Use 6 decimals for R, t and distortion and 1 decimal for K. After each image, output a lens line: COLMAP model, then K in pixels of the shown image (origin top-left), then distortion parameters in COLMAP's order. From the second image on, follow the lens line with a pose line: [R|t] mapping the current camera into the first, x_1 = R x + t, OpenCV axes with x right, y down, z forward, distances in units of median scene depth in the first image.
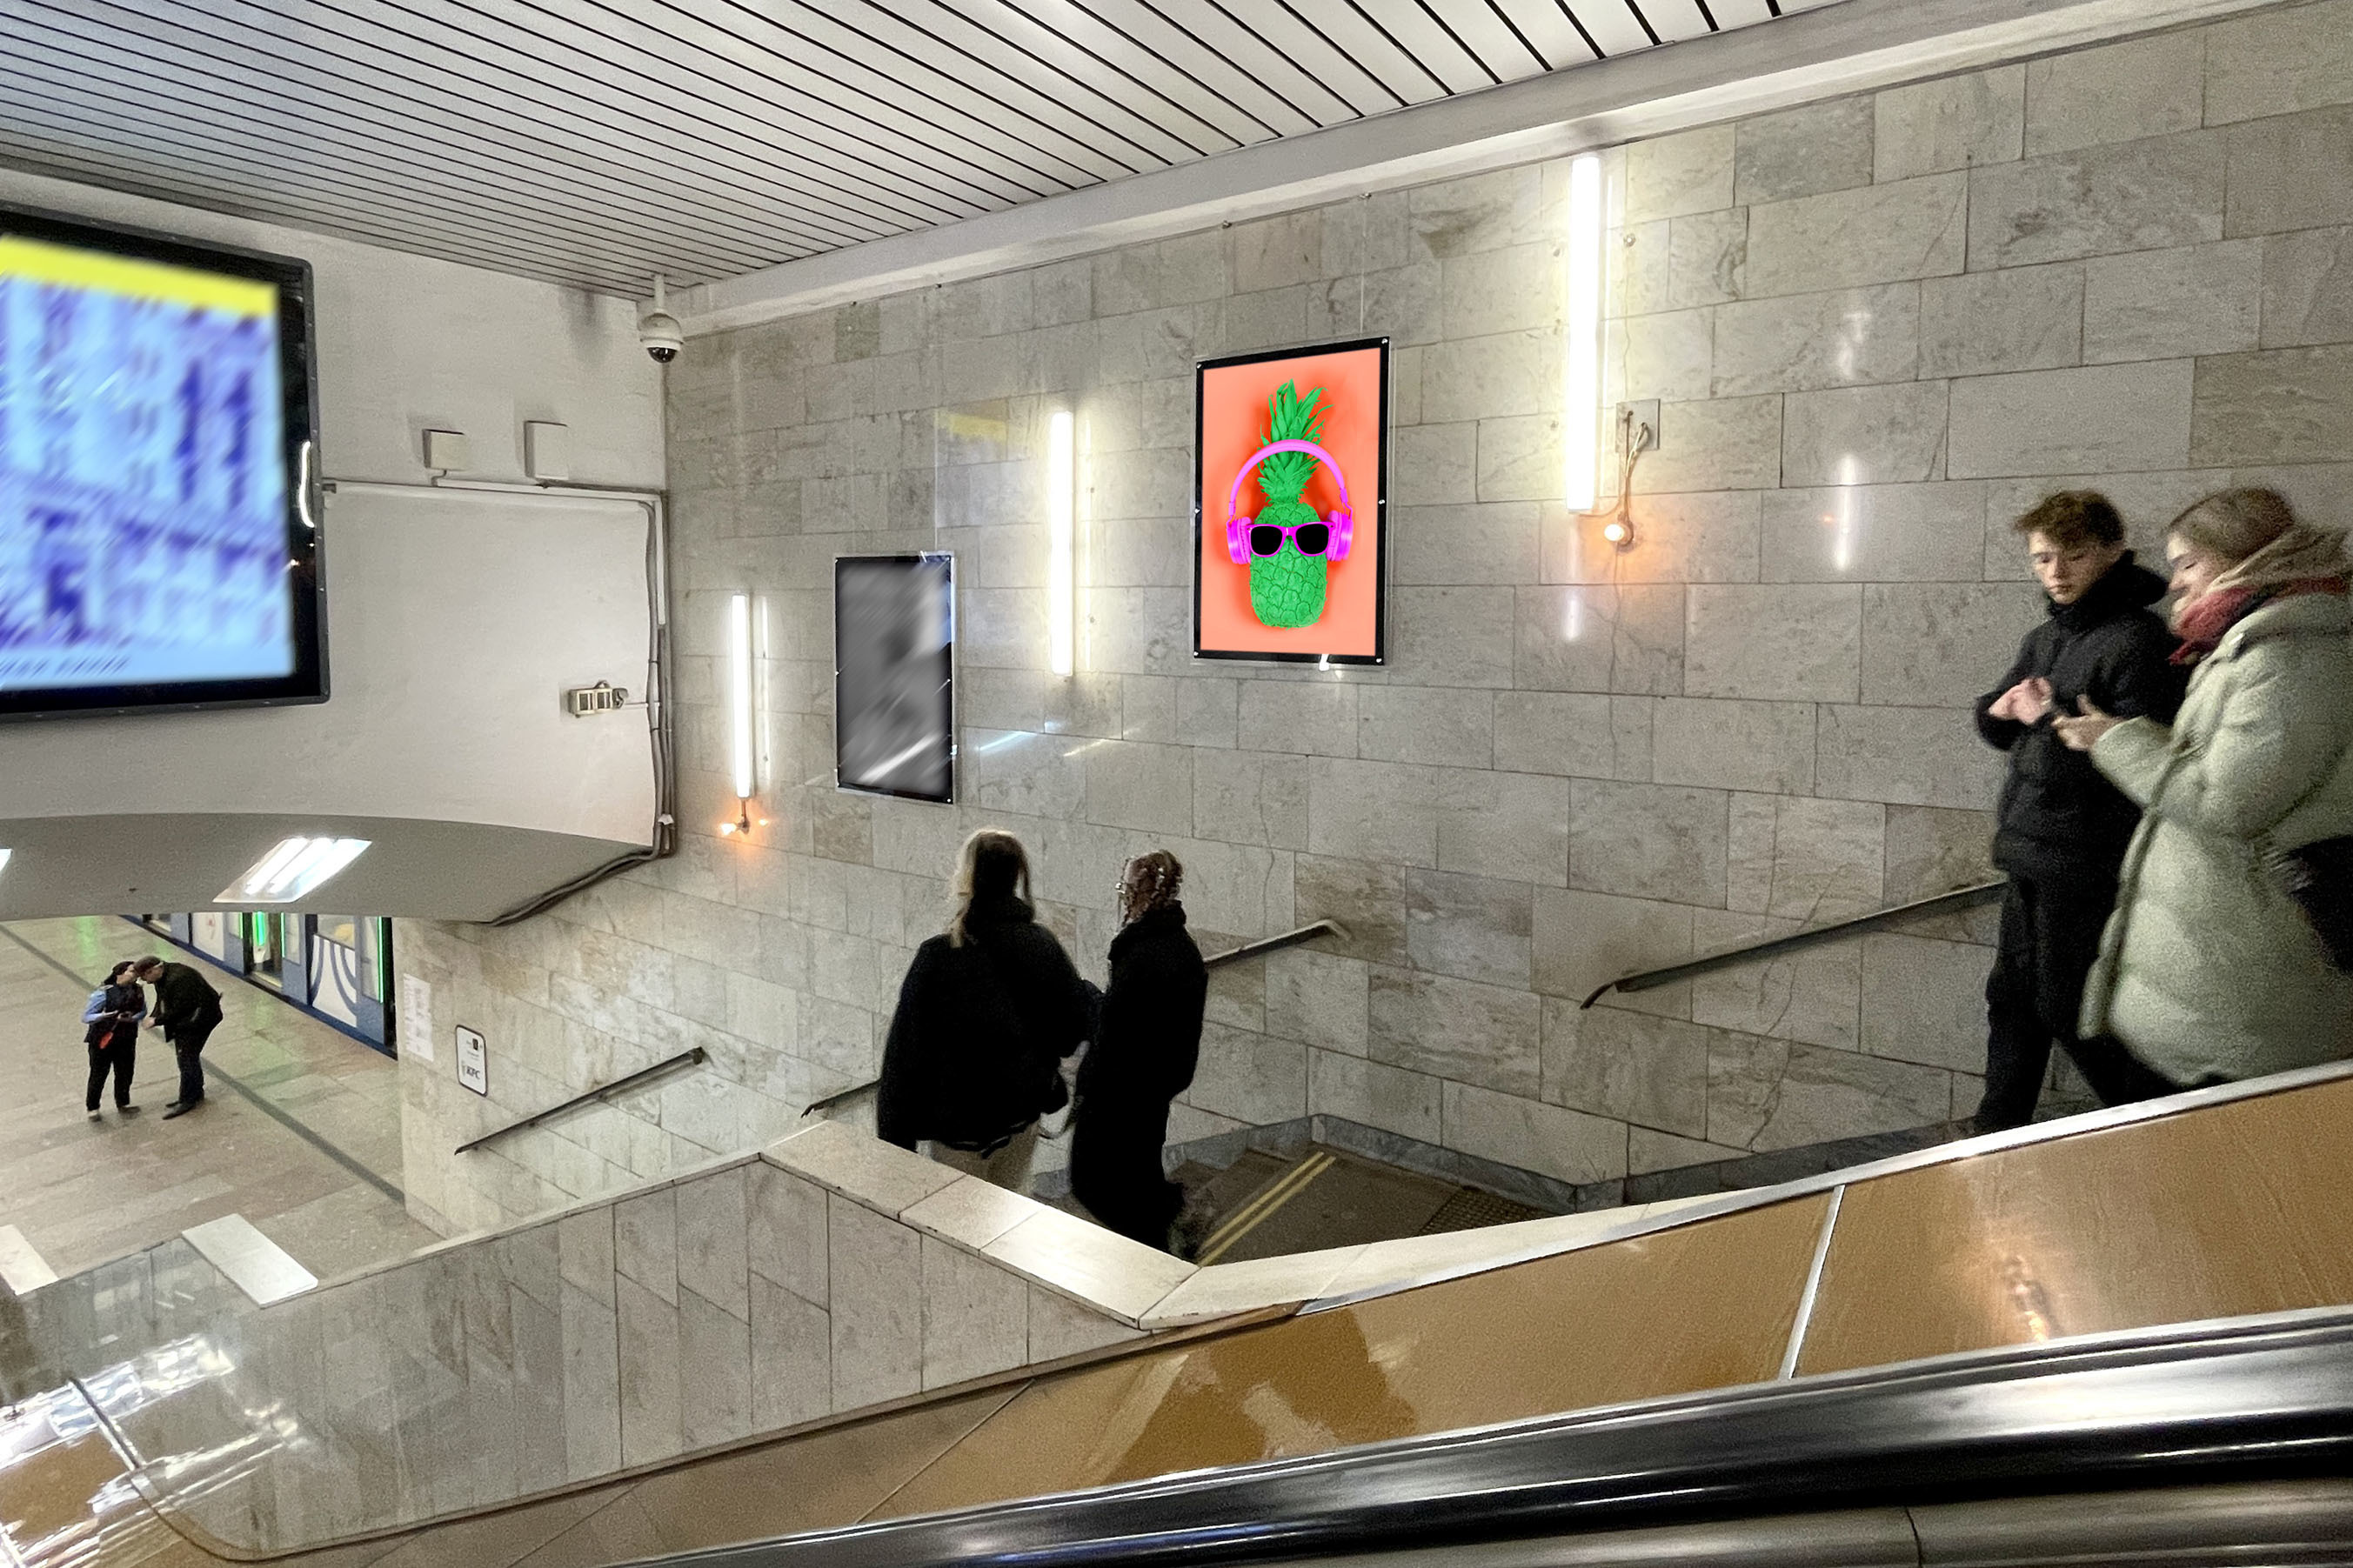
lens RADIAL K [[1159.8, 0, 1183.3], [0, 1159.8, 644.4], [0, 0, 1]] dist [0.001959, 0.000054]
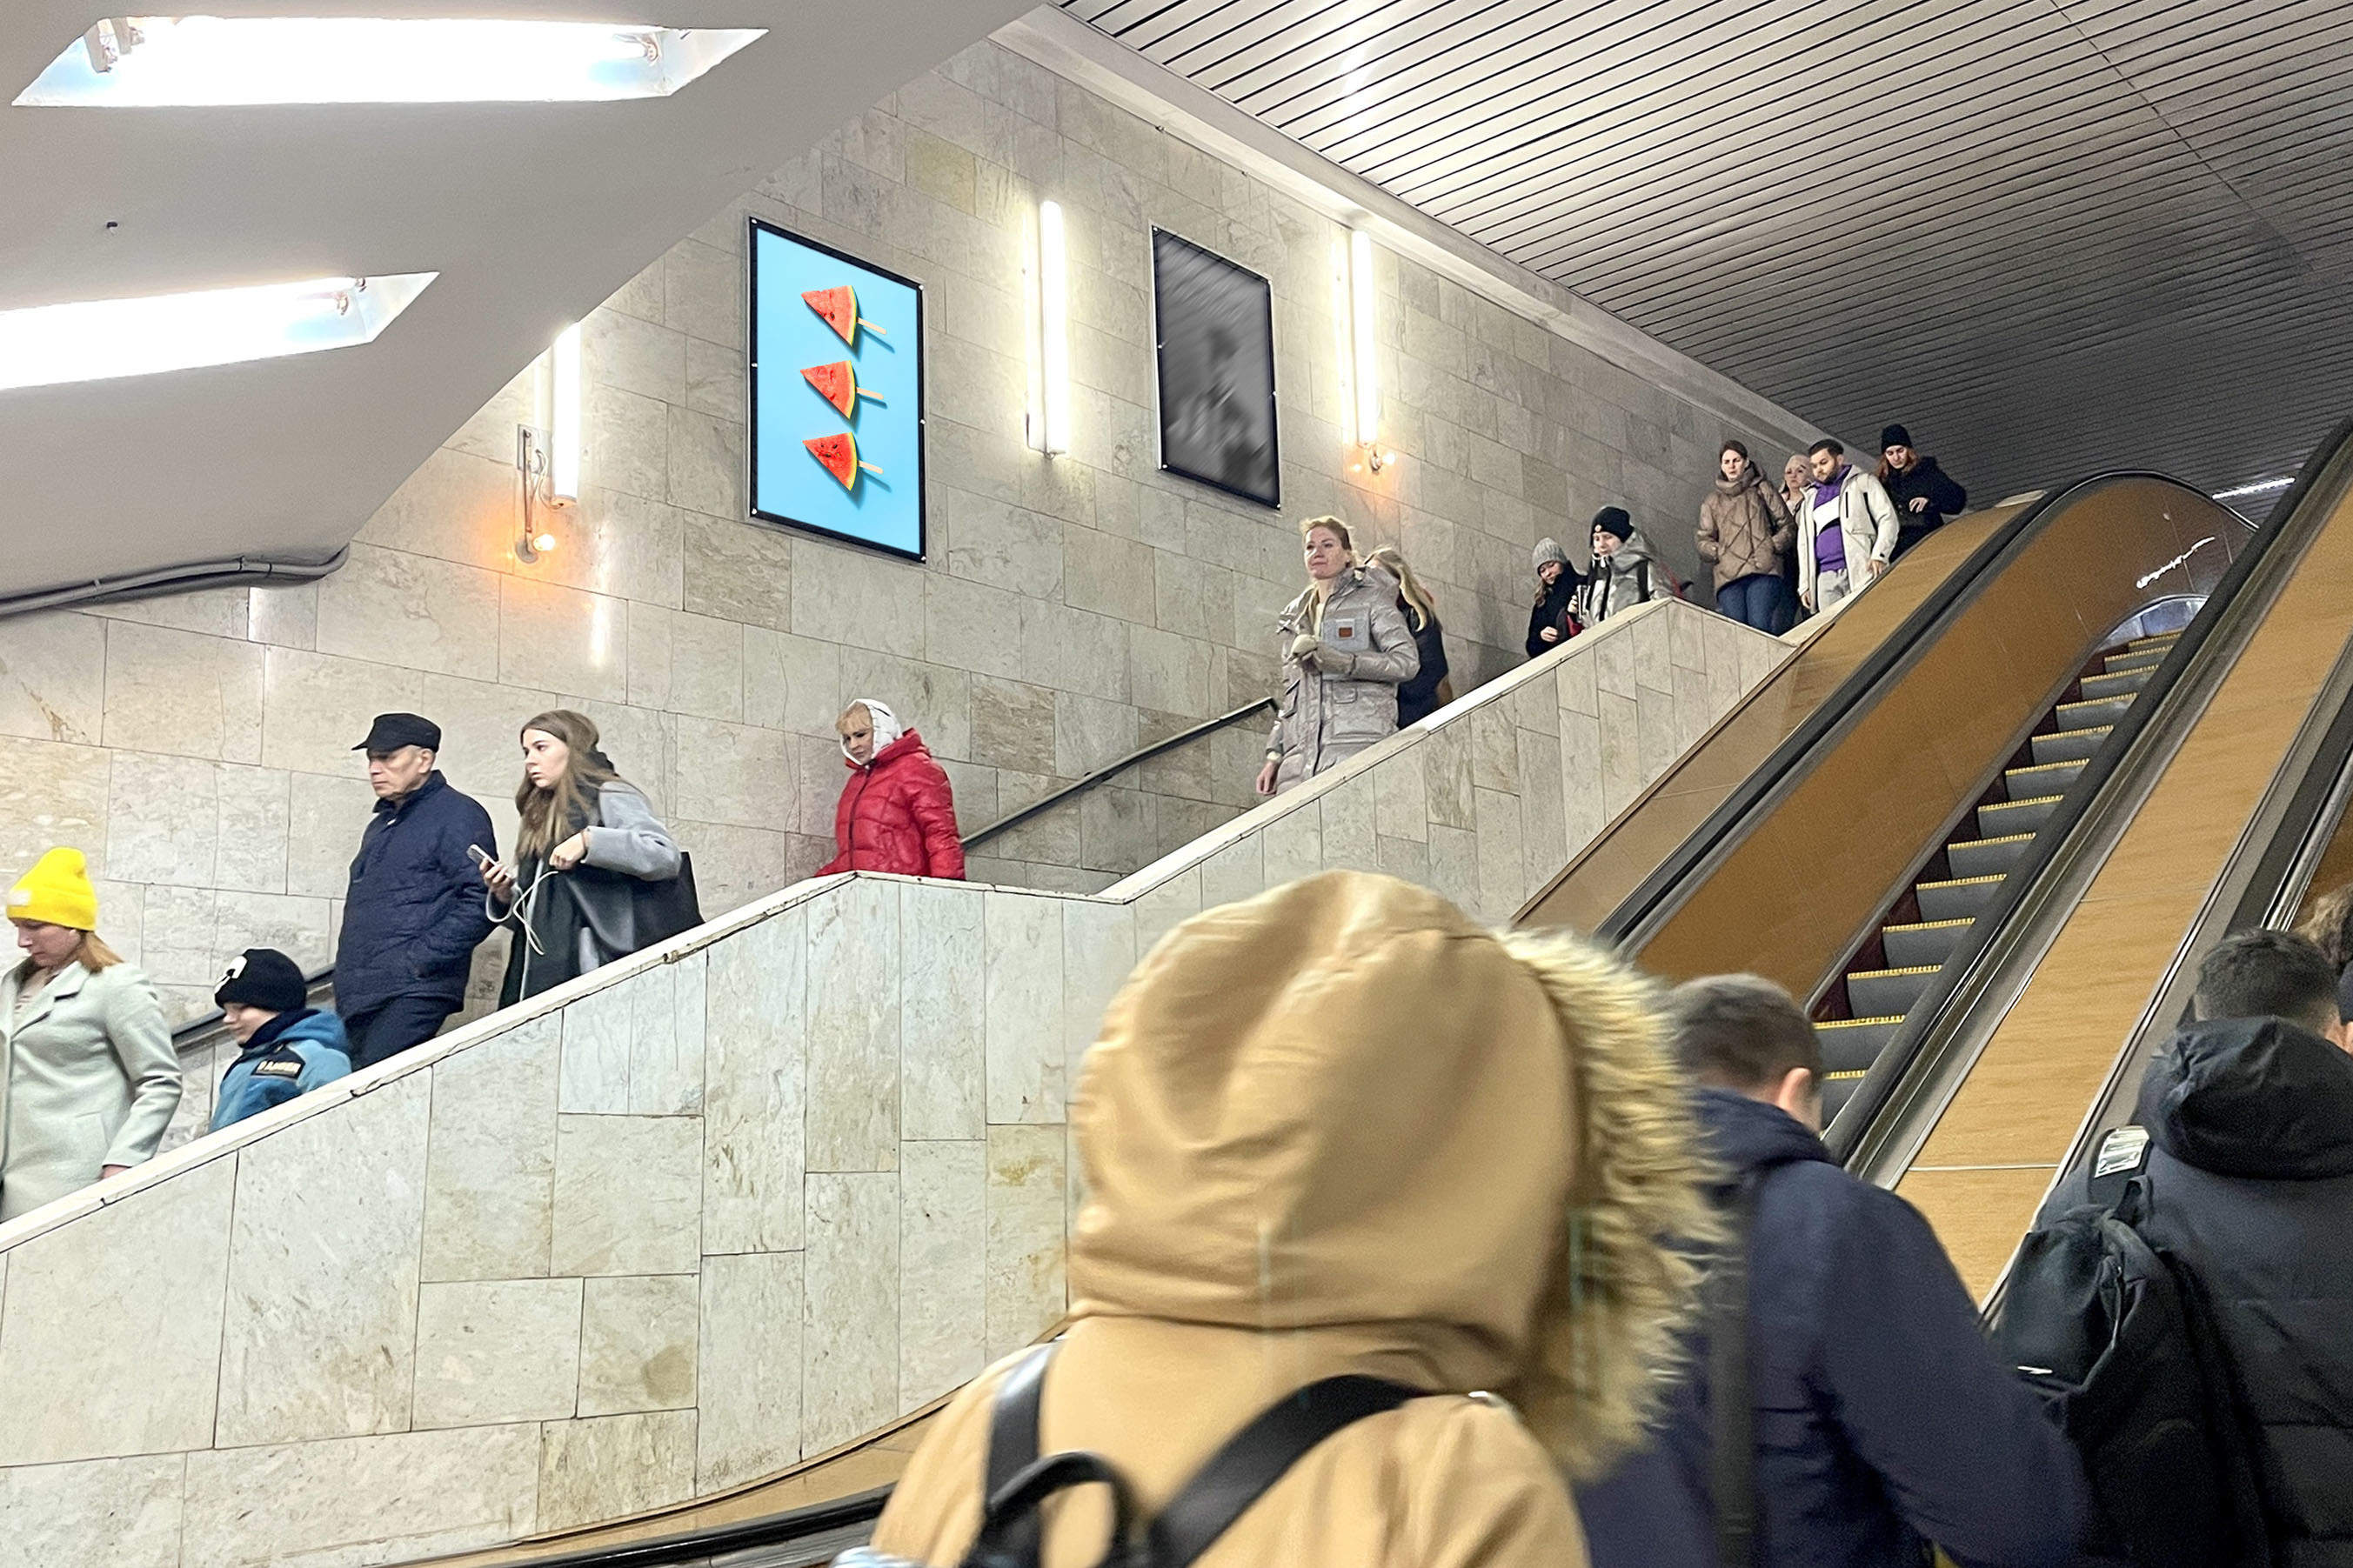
lens RADIAL K [[2163.0, 0, 1176.5], [0, 2163.0, 784.0], [0, 0, 1]] dist [0.119224, -0.213323]
pose [[0.125211, 0.189319, 0.973900, -1.946220], [0.063108, 0.978117, -0.198252, 0.715957], [-0.990121, 0.086284, 0.110524, 0.764707]]
